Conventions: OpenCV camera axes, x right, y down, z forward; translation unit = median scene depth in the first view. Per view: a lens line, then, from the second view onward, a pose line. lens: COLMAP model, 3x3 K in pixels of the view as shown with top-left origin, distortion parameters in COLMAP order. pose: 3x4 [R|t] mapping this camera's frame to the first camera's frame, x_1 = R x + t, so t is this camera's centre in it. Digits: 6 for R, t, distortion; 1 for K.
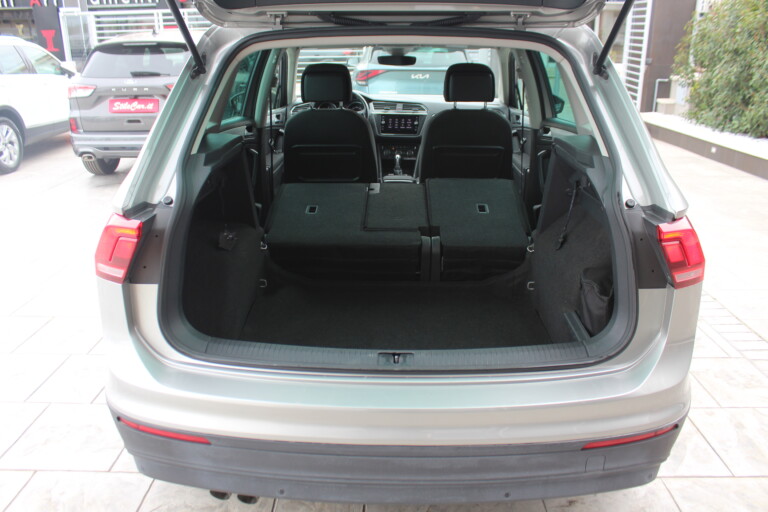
lens RADIAL K [[635.0, 0, 384.0], [0, 635.0, 256.0], [0, 0, 1]] dist [-0.162125, 0.141166]
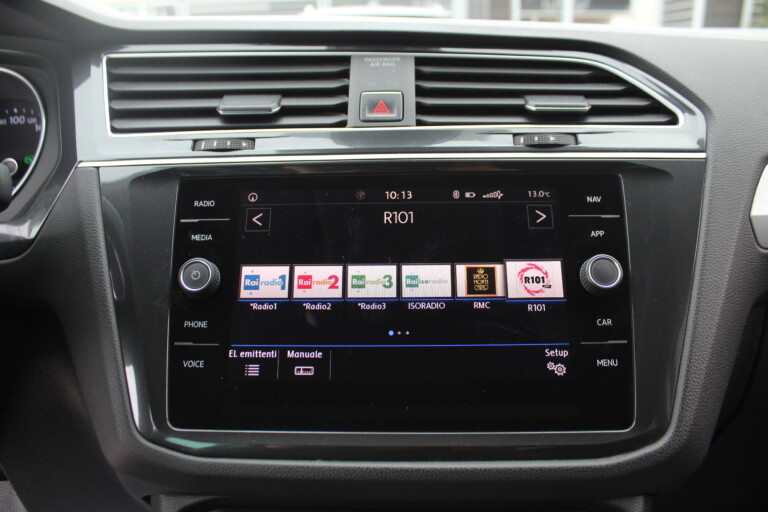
lens RADIAL K [[635.0, 0, 384.0], [0, 635.0, 256.0], [0, 0, 1]] dist [-0.162125, 0.141166]
pose [[0.996114, -0.044515, 0.075992, 0.026775], [0.047623, 0.998080, -0.039597, -0.330662], [-0.074083, 0.043062, 0.996322, 1.444614]]
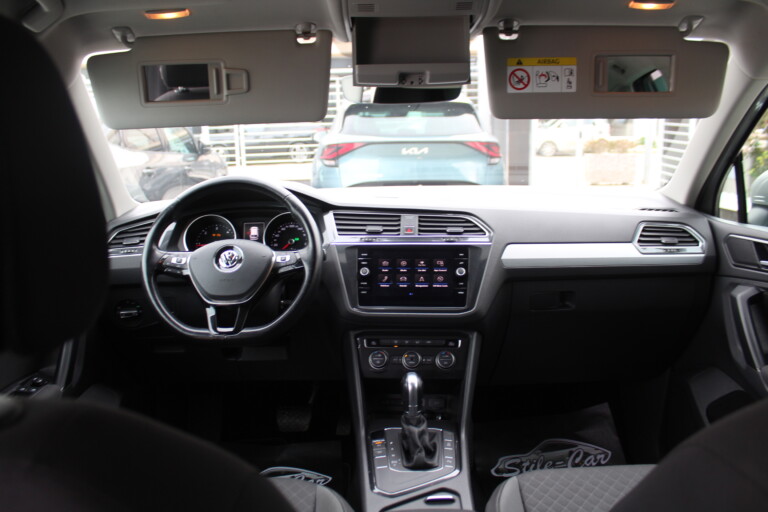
lens RADIAL K [[649.9, 0, 384.0], [0, 649.9, 256.0], [0, 0, 1]] dist [-0.175095, 0.179581]
pose [[0.999161, -0.024985, 0.032445, -0.002736], [0.028879, 0.991647, -0.125710, -0.276392], [-0.029033, 0.126542, 0.991536, 1.021922]]
